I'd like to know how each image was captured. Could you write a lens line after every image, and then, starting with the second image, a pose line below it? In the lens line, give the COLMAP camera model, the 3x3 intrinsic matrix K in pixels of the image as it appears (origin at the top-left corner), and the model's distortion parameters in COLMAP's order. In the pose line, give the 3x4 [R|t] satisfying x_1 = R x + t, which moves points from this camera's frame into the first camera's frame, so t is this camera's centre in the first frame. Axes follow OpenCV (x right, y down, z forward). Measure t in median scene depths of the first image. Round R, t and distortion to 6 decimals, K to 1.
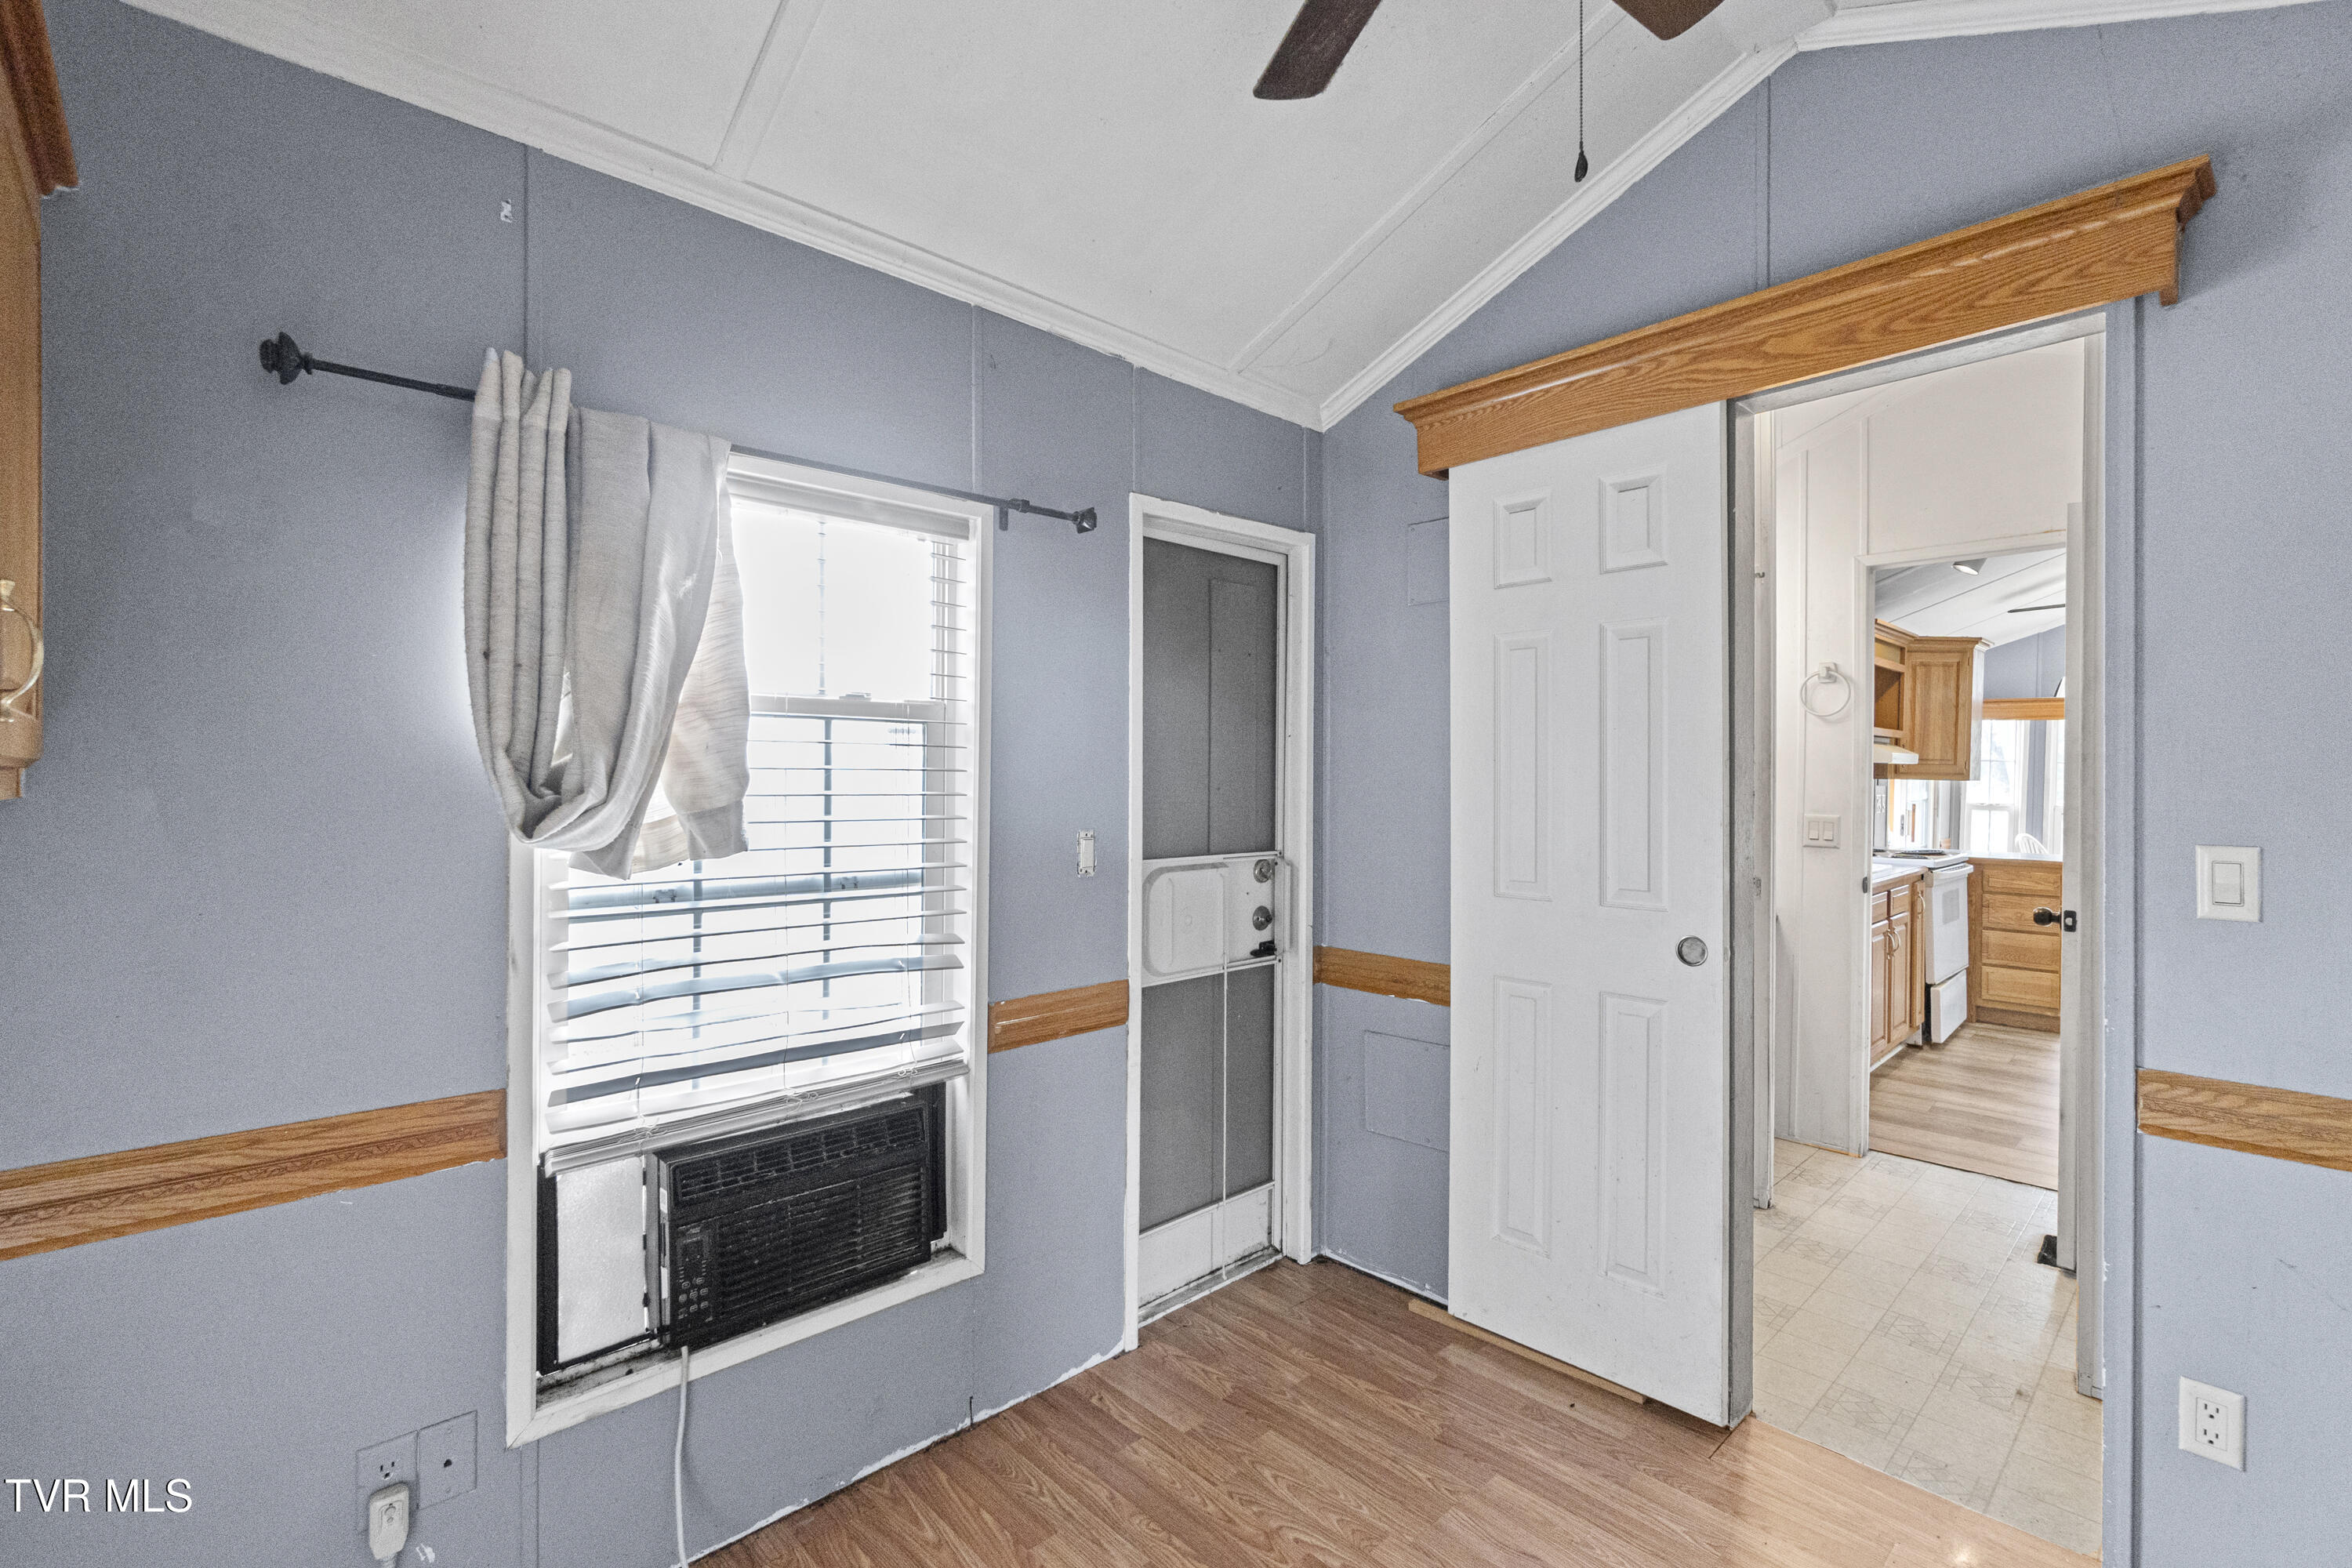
lens RADIAL K [[1027.3, 0, 1159.1], [0, 1027.3, 778.9], [0, 0, 1]] dist [-0.003386, -0.000084]
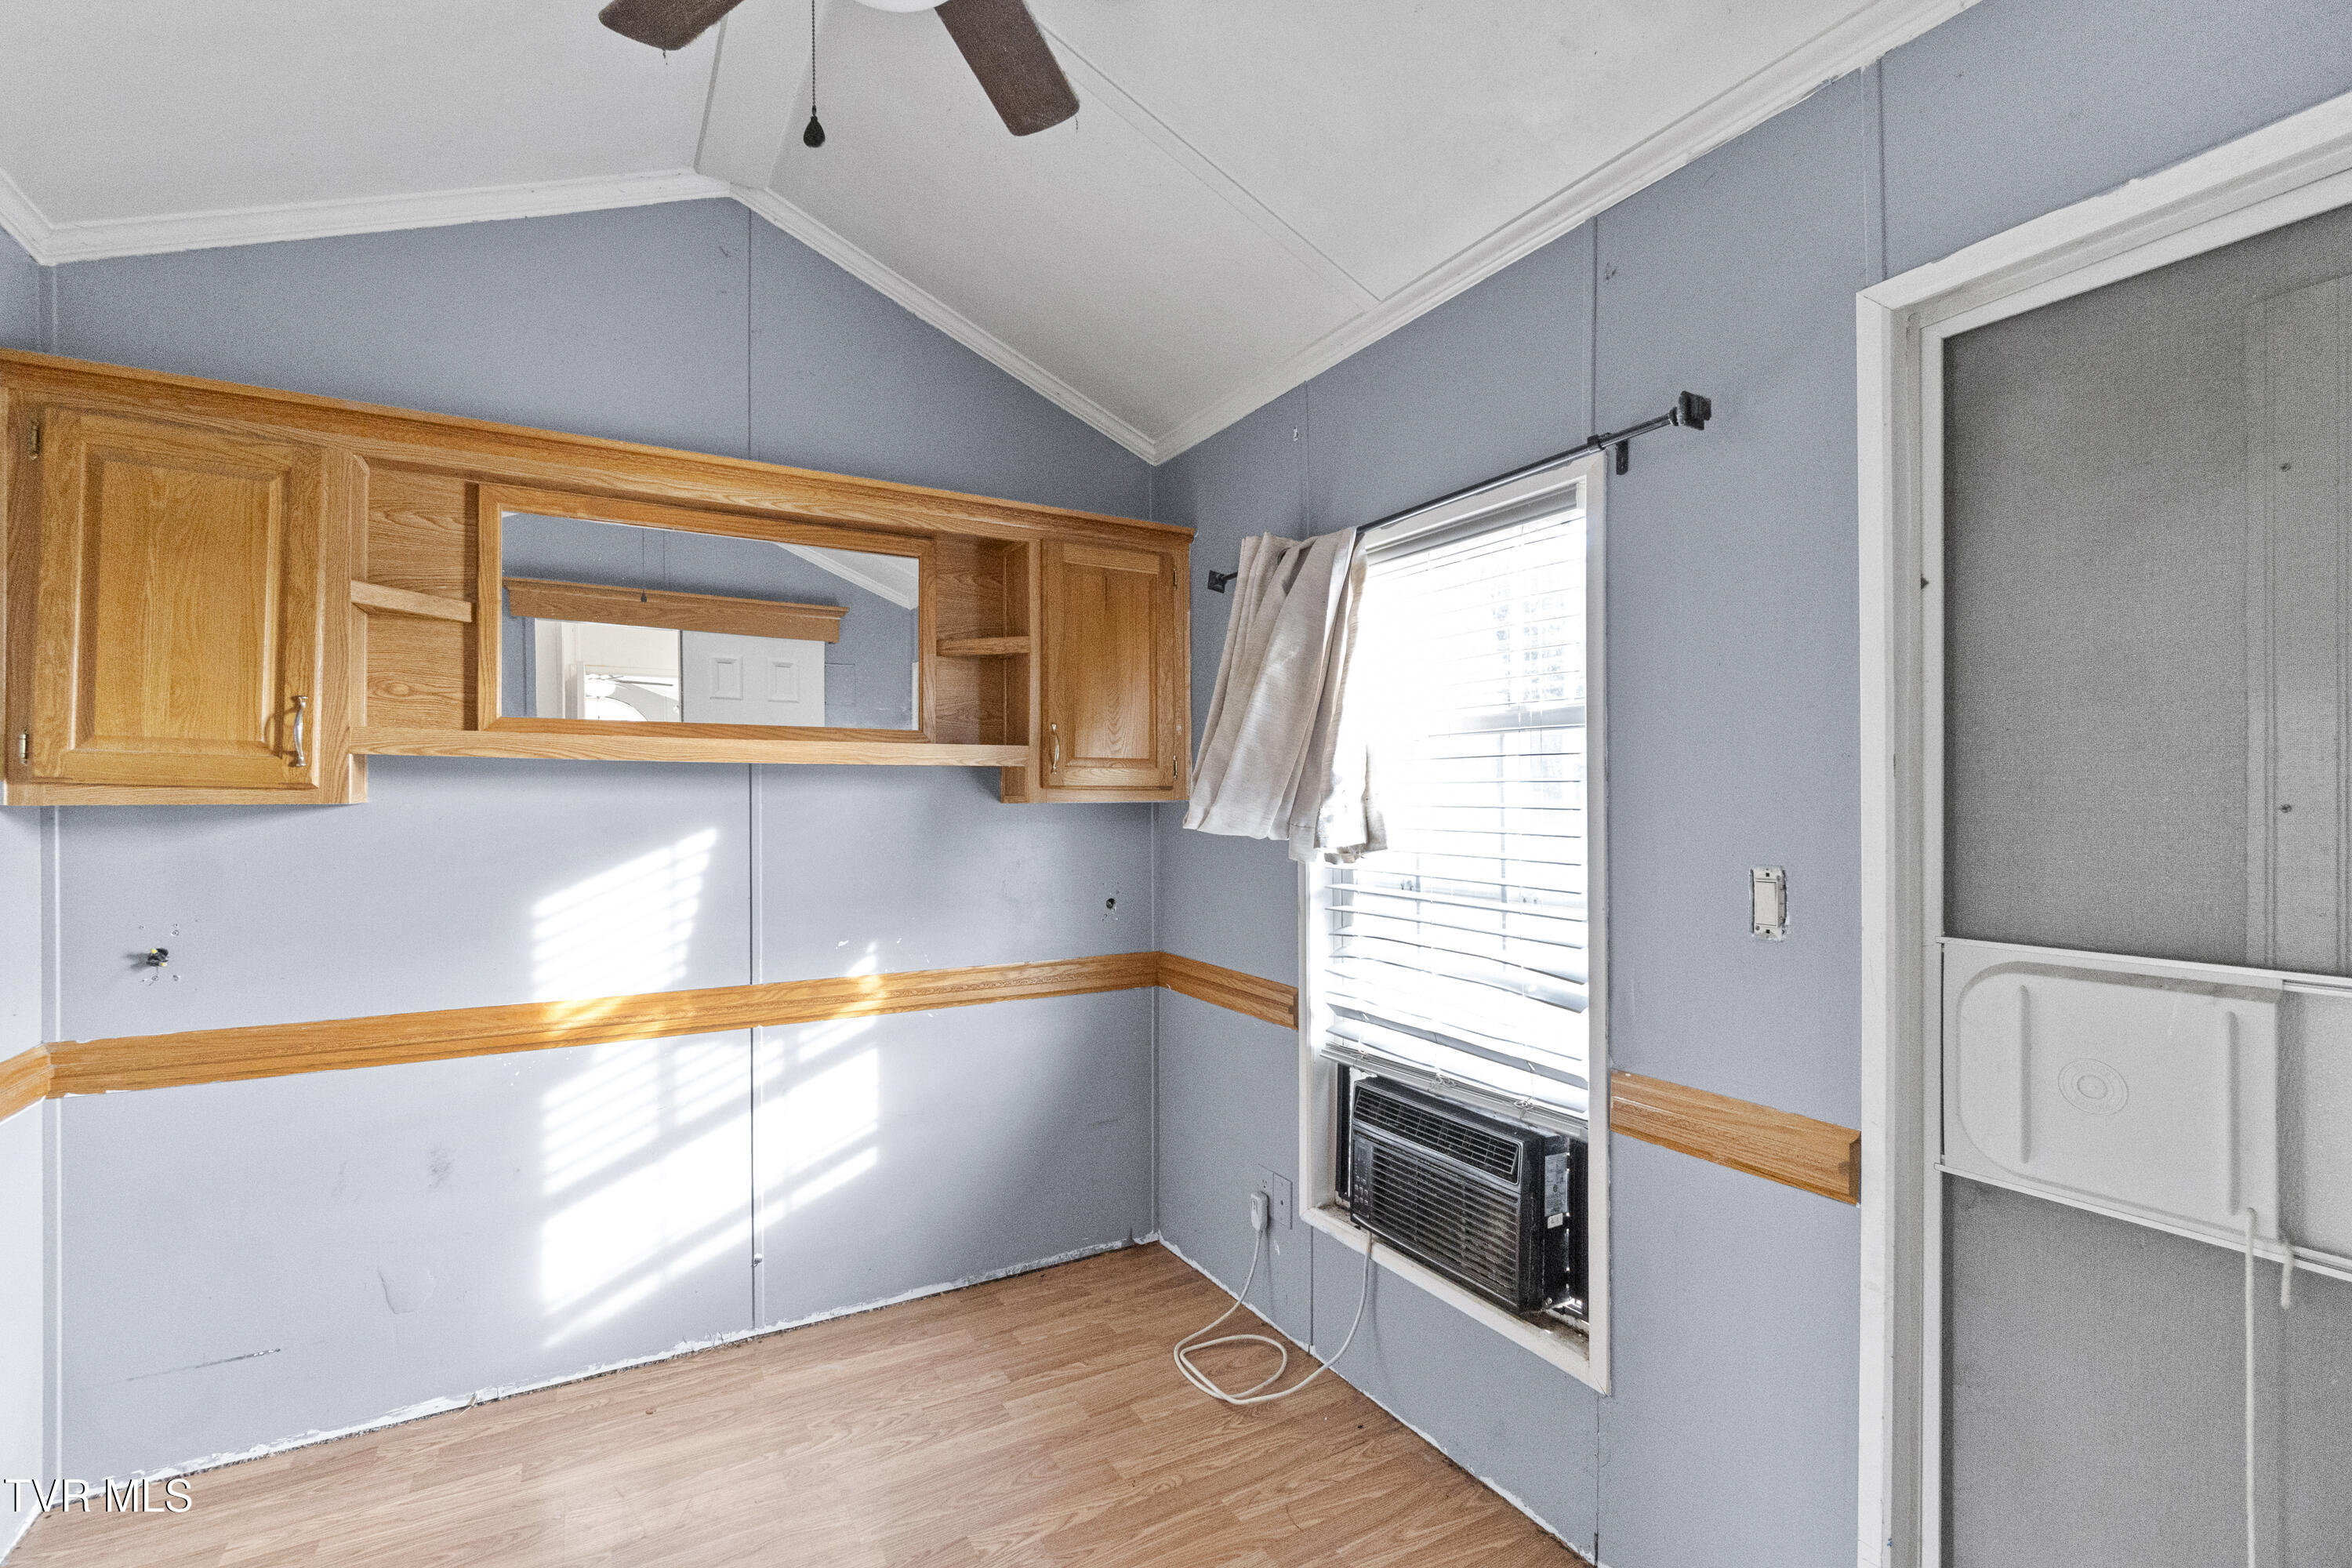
lens RADIAL K [[1027.3, 0, 1169.4], [0, 1027.3, 807.0], [0, 0, 1]] dist [-0.003386, -0.000084]
pose [[-0.208998, 0.005157, -0.977902, 0.691460], [-0.001581, 0.999983, 0.005611, 0.009521], [0.977915, 0.002719, -0.208986, 0.825818]]
